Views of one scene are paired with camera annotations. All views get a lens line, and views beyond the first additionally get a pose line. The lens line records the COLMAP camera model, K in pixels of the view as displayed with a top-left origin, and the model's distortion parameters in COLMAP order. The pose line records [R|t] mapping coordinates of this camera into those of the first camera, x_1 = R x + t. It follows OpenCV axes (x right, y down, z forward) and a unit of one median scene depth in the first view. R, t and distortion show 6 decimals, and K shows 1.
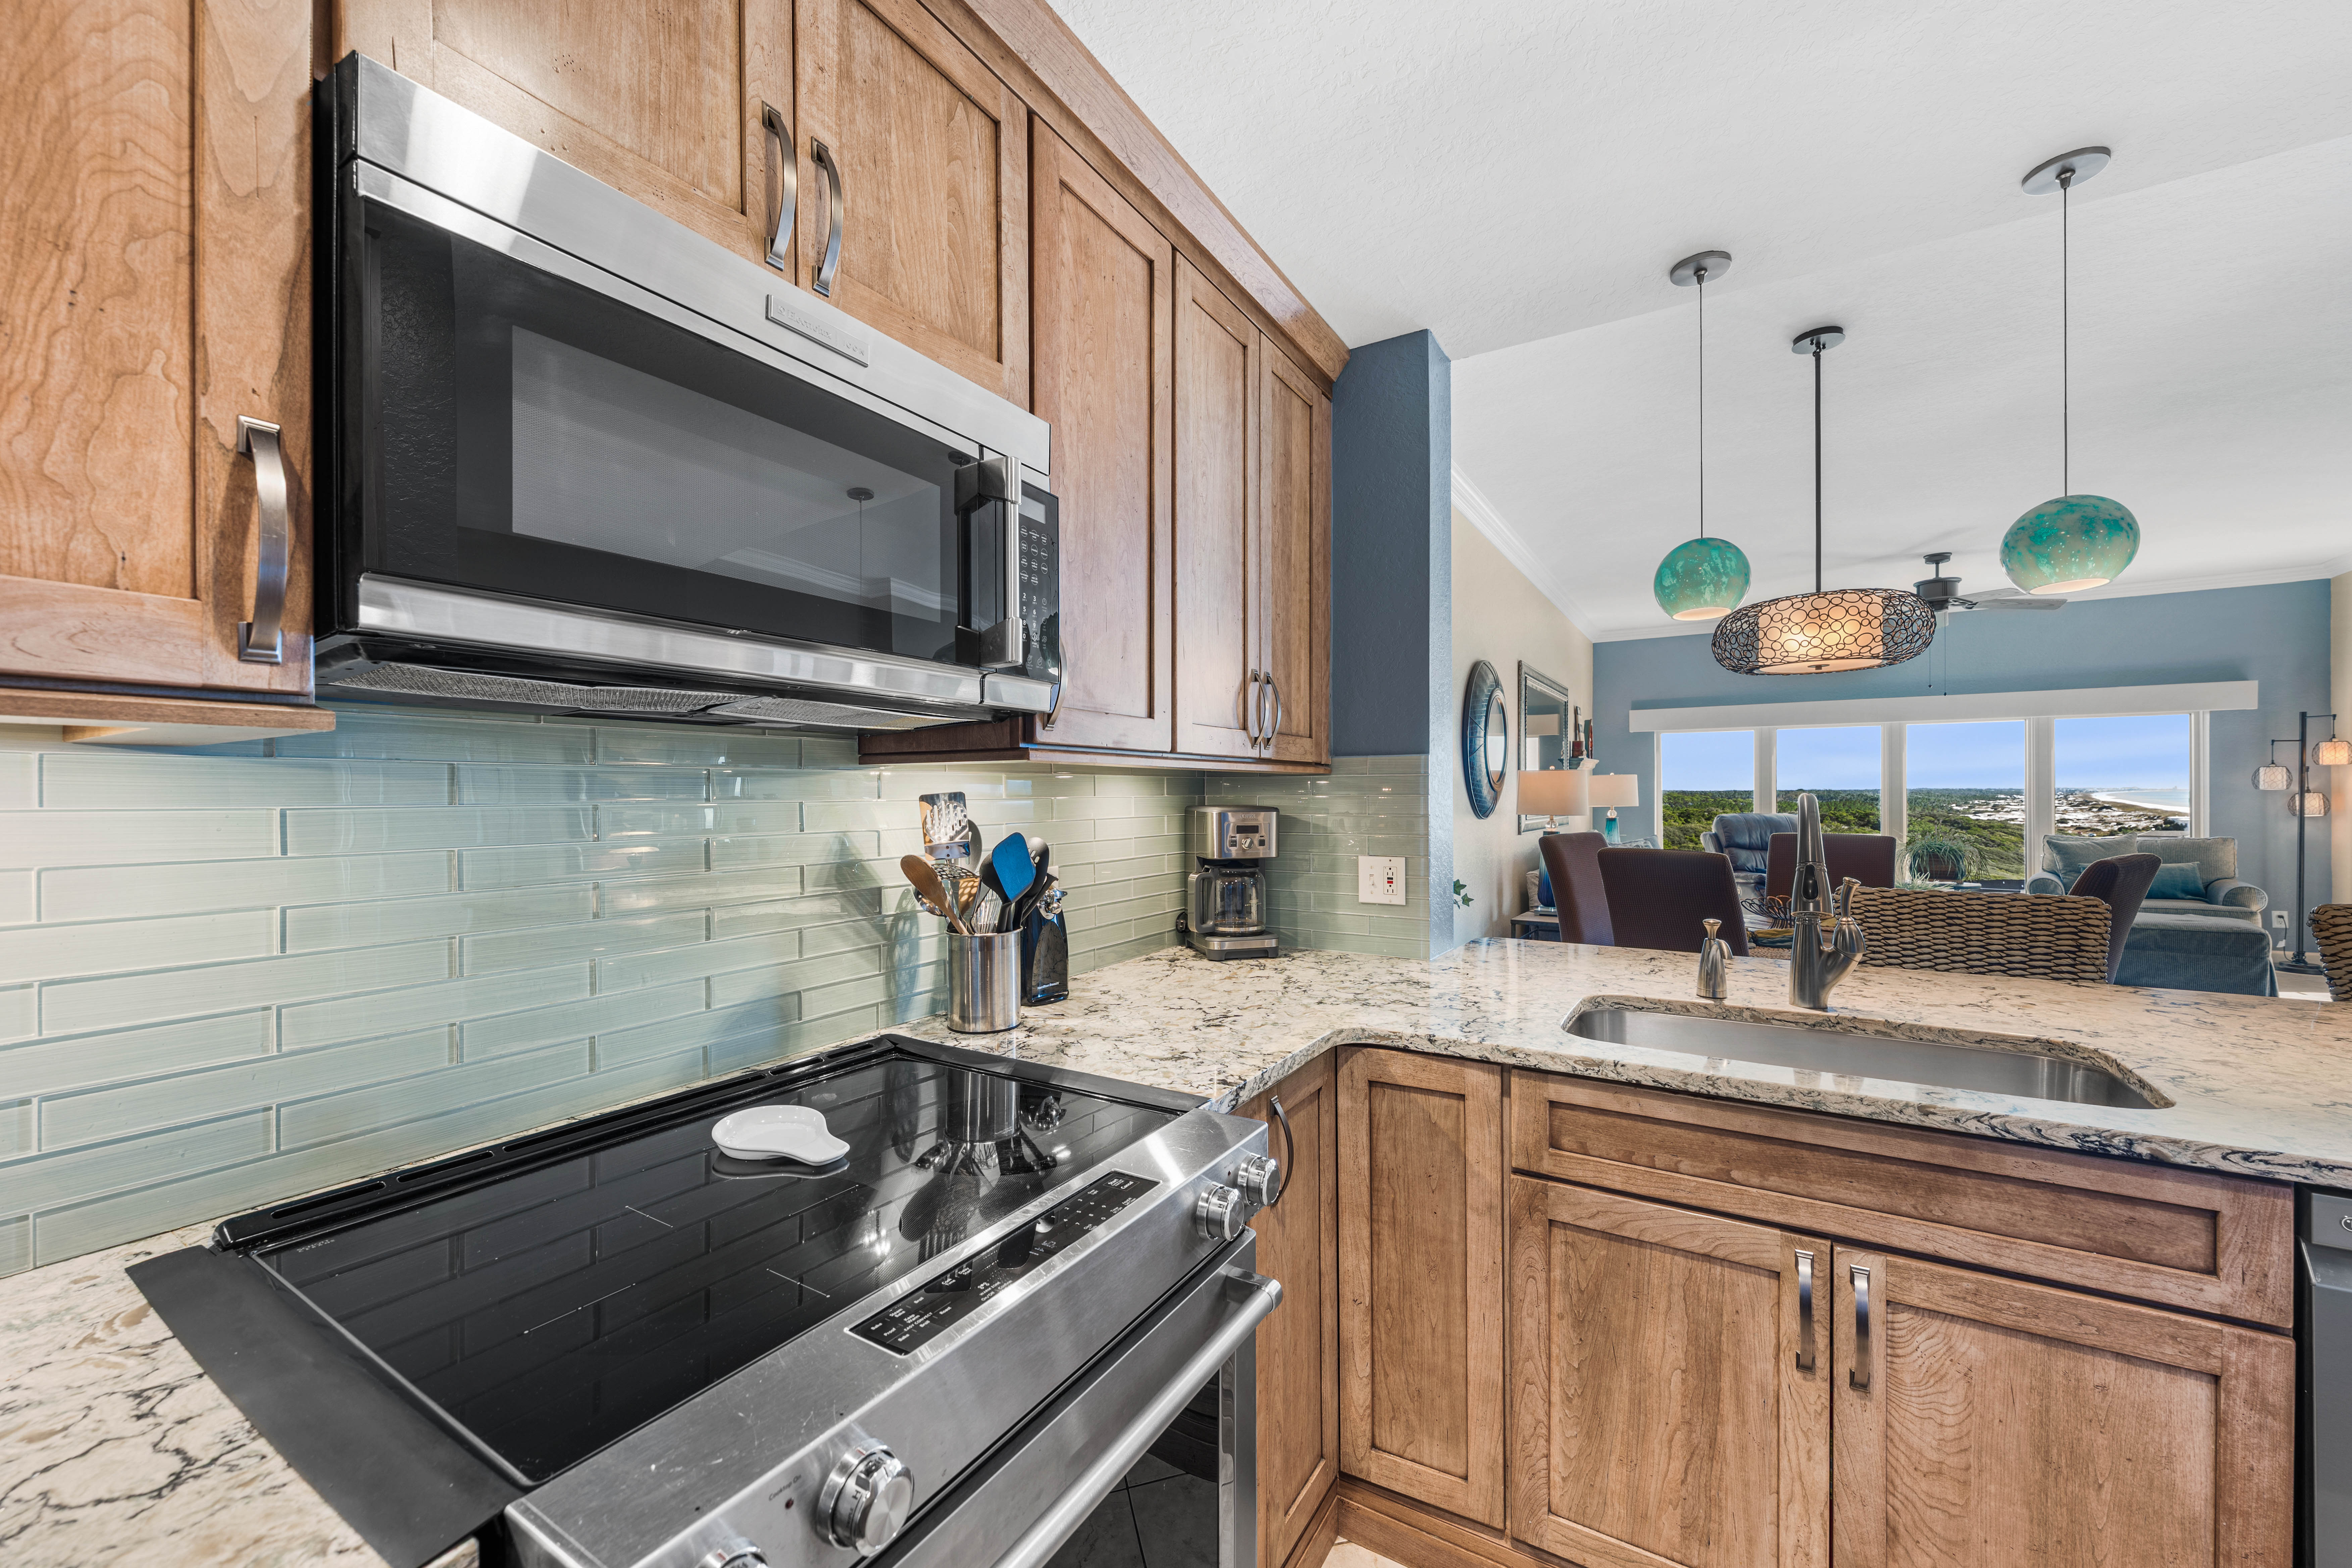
lens RADIAL K [[911.5, 0, 1163.2], [0, 911.5, 802.6], [0, 0, 1]] dist [-0.000776, -0.000092]
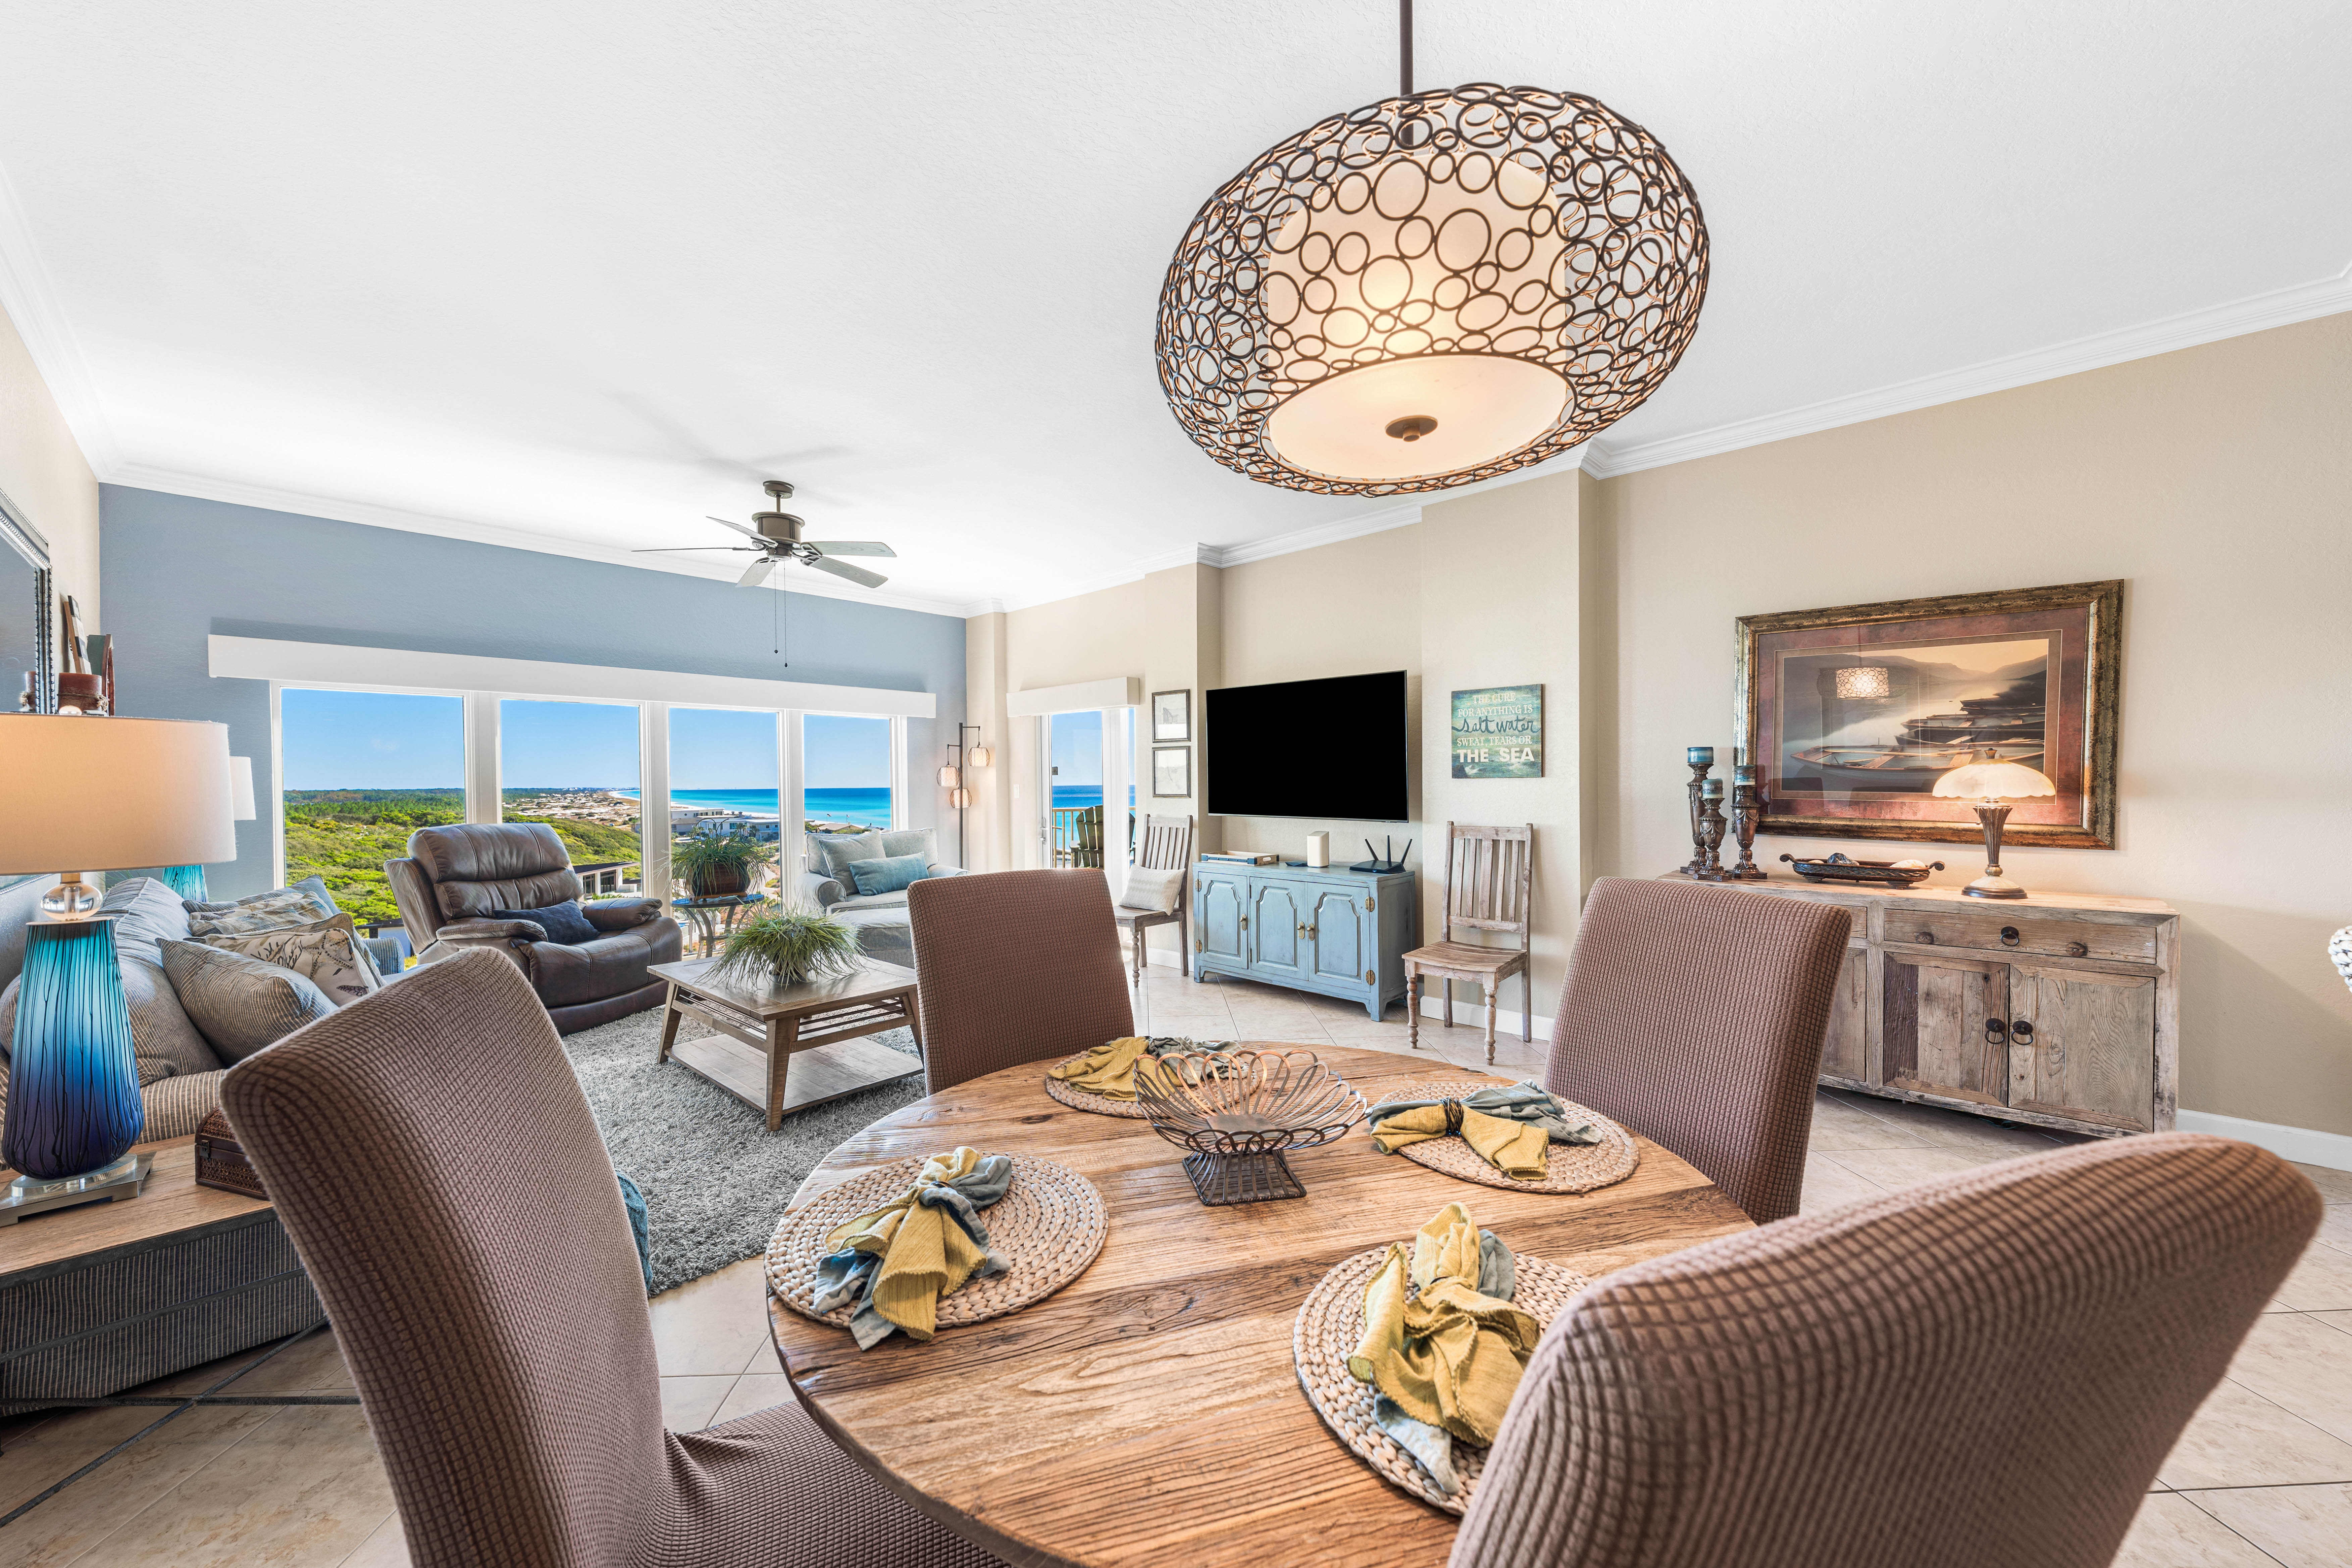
lens RADIAL K [[844.9, 0, 1180.6], [0, 844.9, 792.4], [0, 0, 1]] dist [-0.000236, 0.000072]
pose [[0.176296, -0.006532, 0.984316, 0.198050], [0.017117, 0.999847, 0.003569, -0.005373], [-0.984188, 0.016220, 0.176380, 0.540846]]
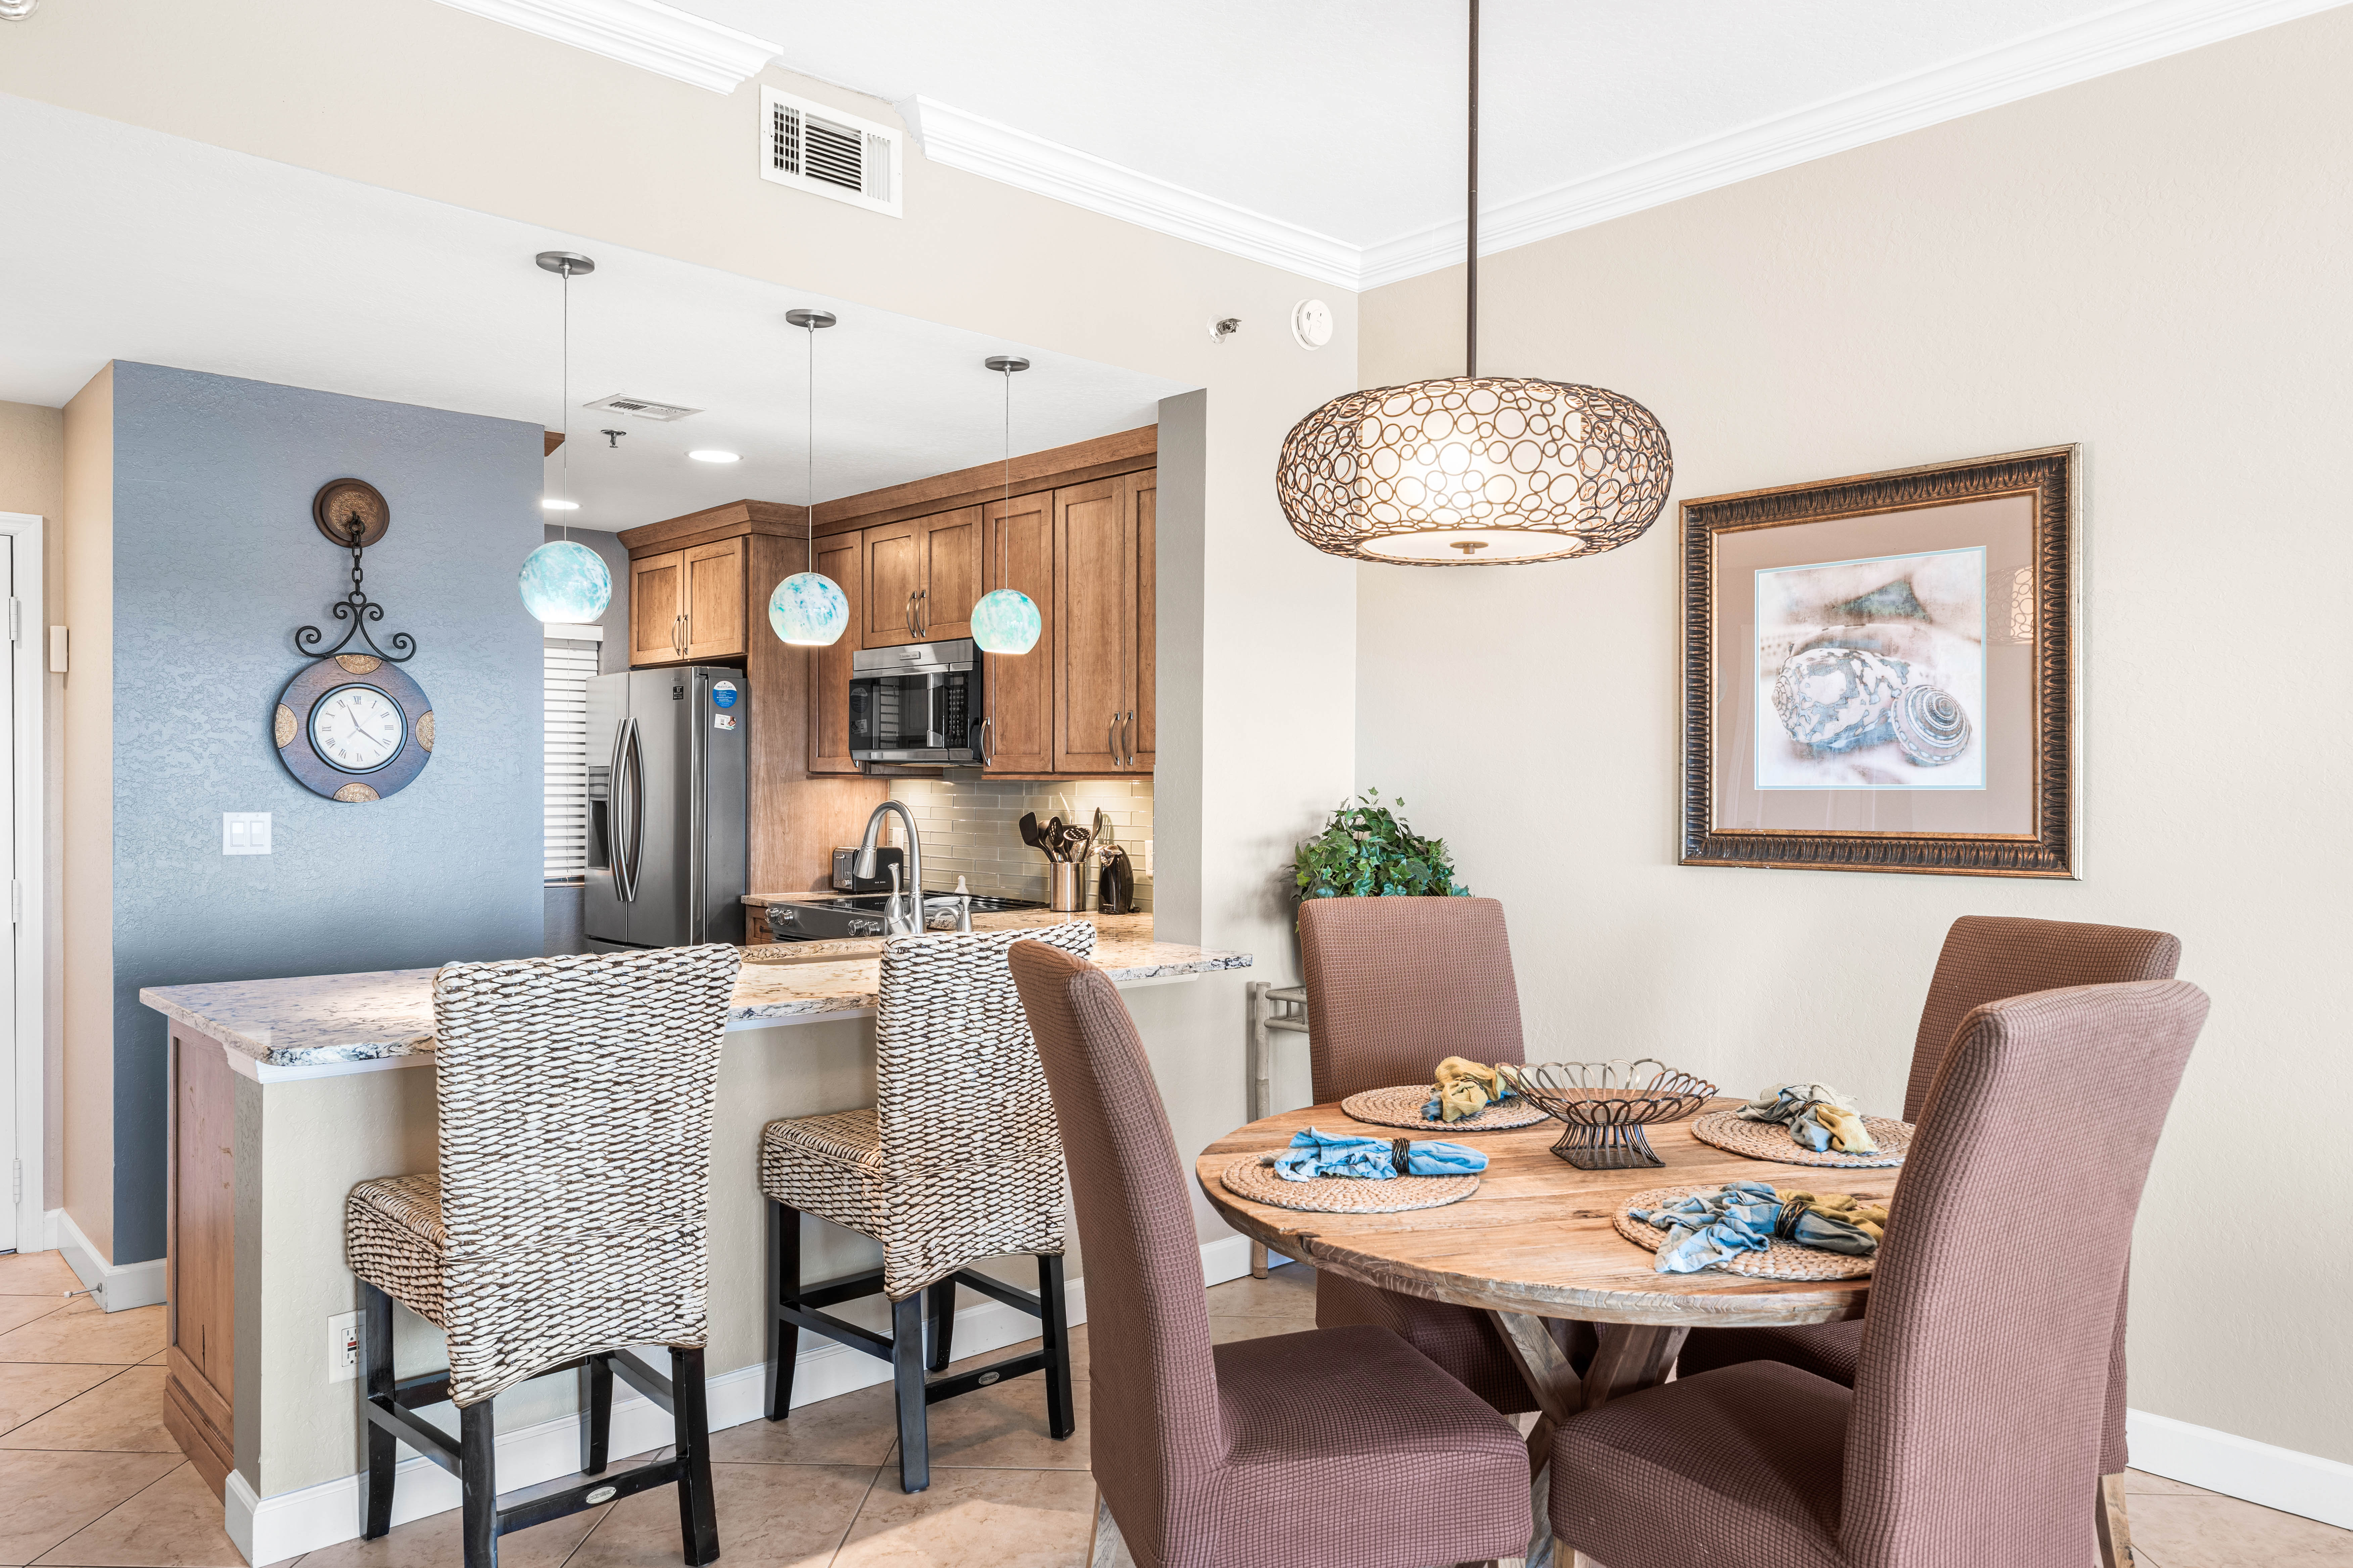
lens RADIAL K [[1603.8, 0, 1176.5], [0, 1603.8, 784.0], [0, 0, 1]] dist [-0.001321, 0.001987]
pose [[-0.262979, 0.006066, -0.964783, 0.814707], [-0.012362, 0.999877, 0.009656, -0.017431], [0.964722, 0.014466, -0.262871, 0.562926]]
